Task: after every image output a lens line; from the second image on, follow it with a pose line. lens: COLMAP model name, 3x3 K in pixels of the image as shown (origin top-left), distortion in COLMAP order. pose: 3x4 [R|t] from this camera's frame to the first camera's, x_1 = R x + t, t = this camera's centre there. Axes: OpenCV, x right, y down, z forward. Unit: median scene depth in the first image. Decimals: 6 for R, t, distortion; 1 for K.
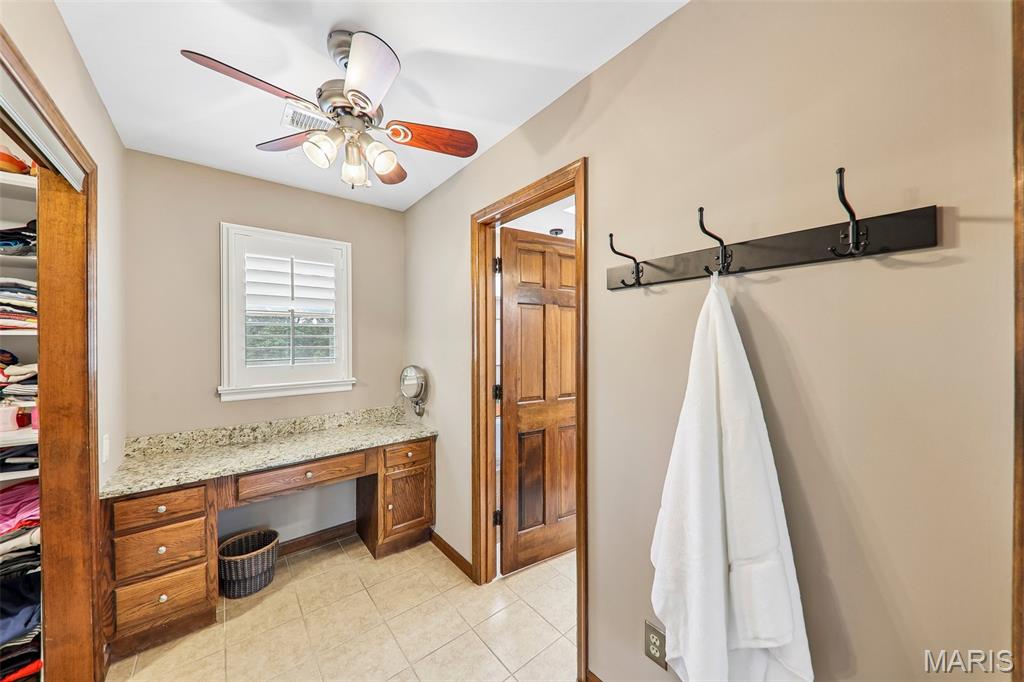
lens RADIAL K [[357.3, 0, 510.2], [0, 357.3, 343.4], [0, 0, 1]] dist [-0.003452, -0.000253]
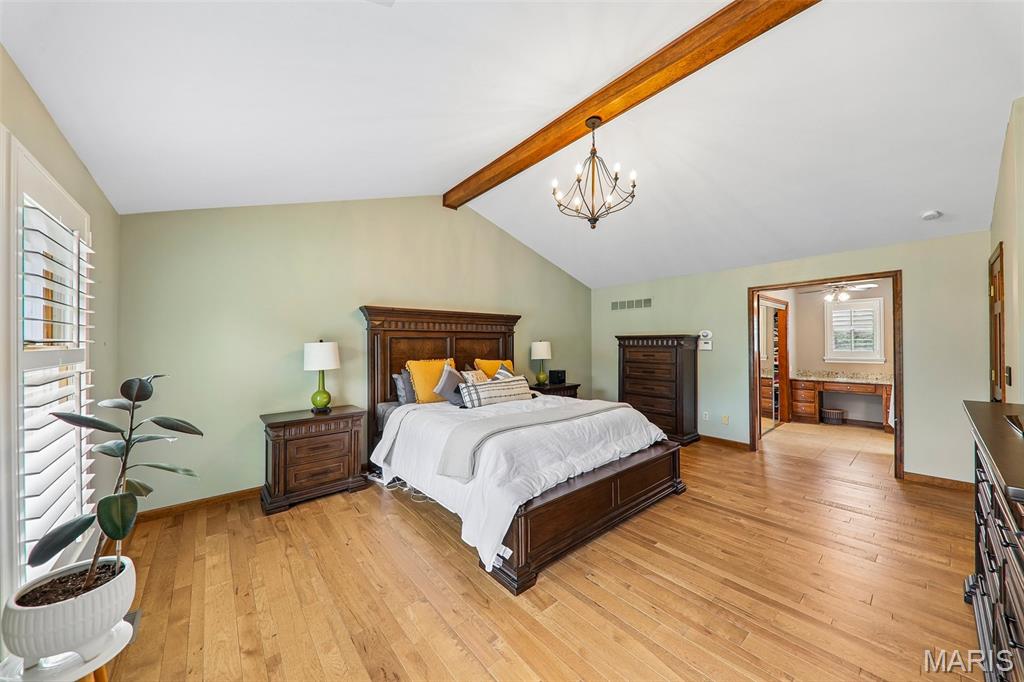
lens RADIAL K [[357.3, 0, 515.9], [0, 357.3, 344.4], [0, 0, 1]] dist [-0.003452, -0.000253]
pose [[0.022648, -0.001245, -0.999743, 2.902008], [0.001744, 0.999998, -0.001206, 0.026919], [0.999742, -0.001716, 0.022651, -2.262859]]
